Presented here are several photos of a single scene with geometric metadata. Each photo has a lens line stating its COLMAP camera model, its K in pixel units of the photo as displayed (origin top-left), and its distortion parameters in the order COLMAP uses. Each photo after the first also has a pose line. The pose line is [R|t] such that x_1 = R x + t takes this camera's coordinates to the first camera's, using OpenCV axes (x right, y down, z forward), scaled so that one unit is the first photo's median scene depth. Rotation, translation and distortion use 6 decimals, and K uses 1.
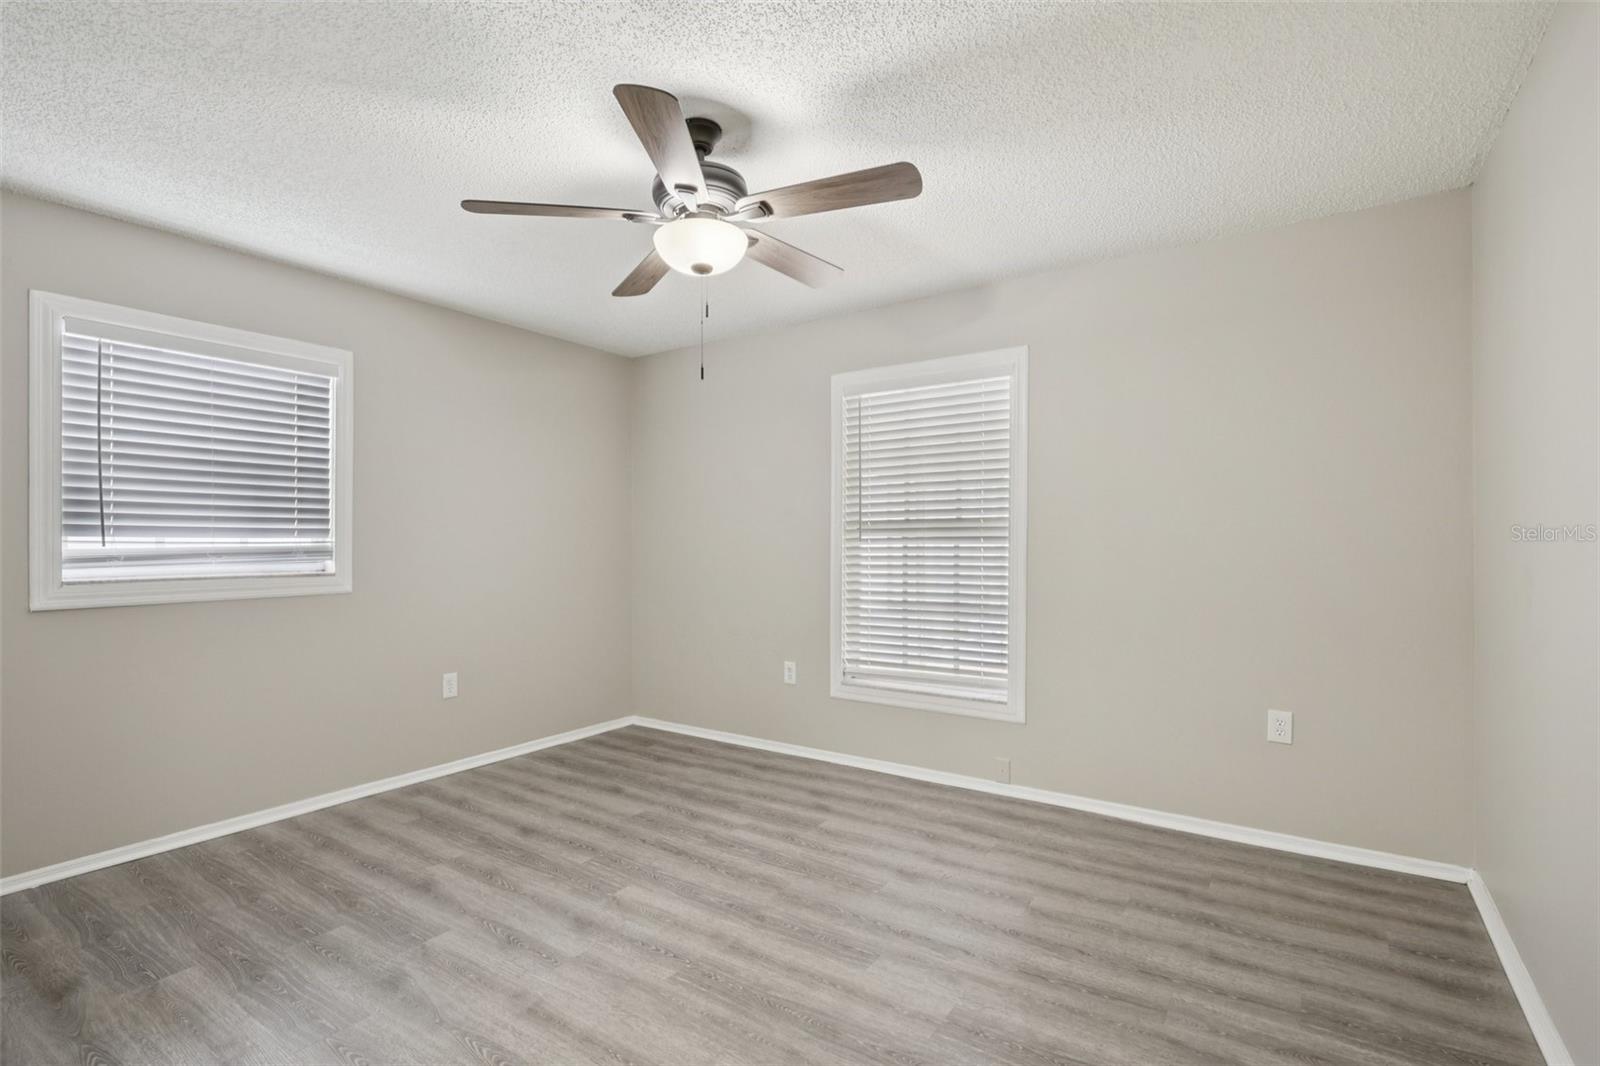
lens RADIAL K [[746.3, 0, 798.3], [0, 746.3, 540.1], [0, 0, 1]] dist [0.000921, 0.000146]
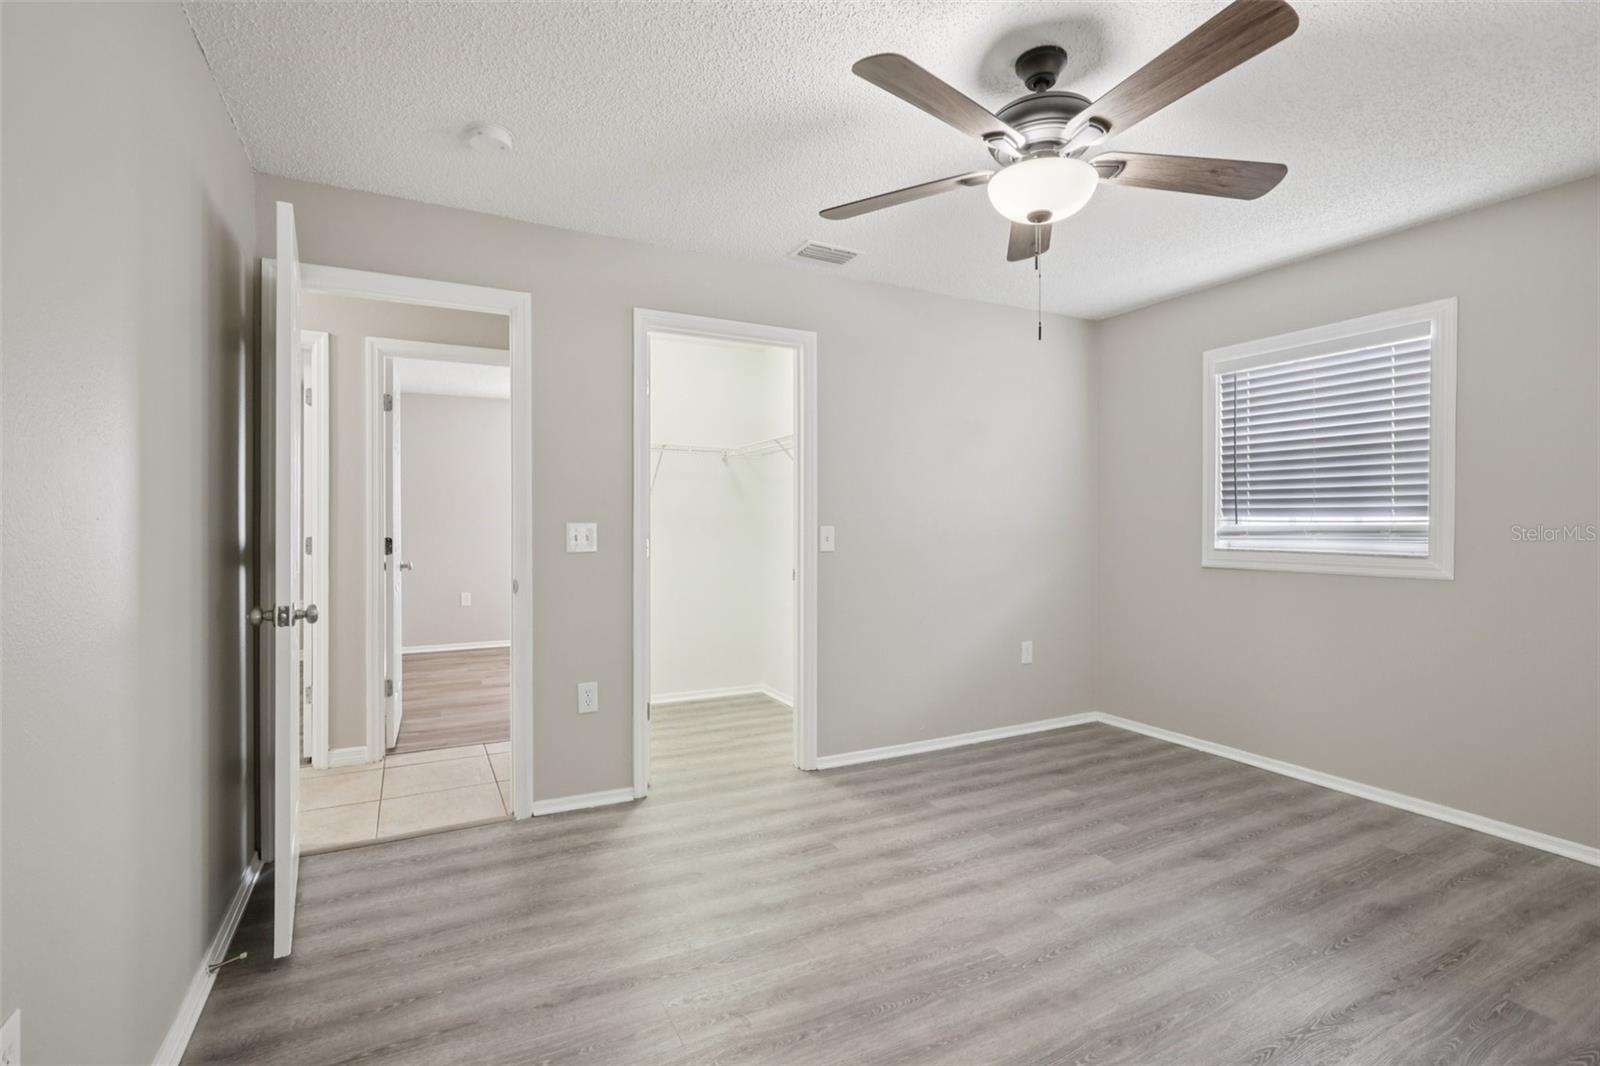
lens RADIAL K [[746.3, 0, 798.3], [0, 746.3, 524.5], [0, 0, 1]] dist [0.000921, 0.000146]
pose [[-0.472047, 0.005695, -0.881555, 0.637601], [0.001328, 0.999983, 0.005749, 0.000484], [0.881572, 0.001544, -0.472047, 0.934553]]
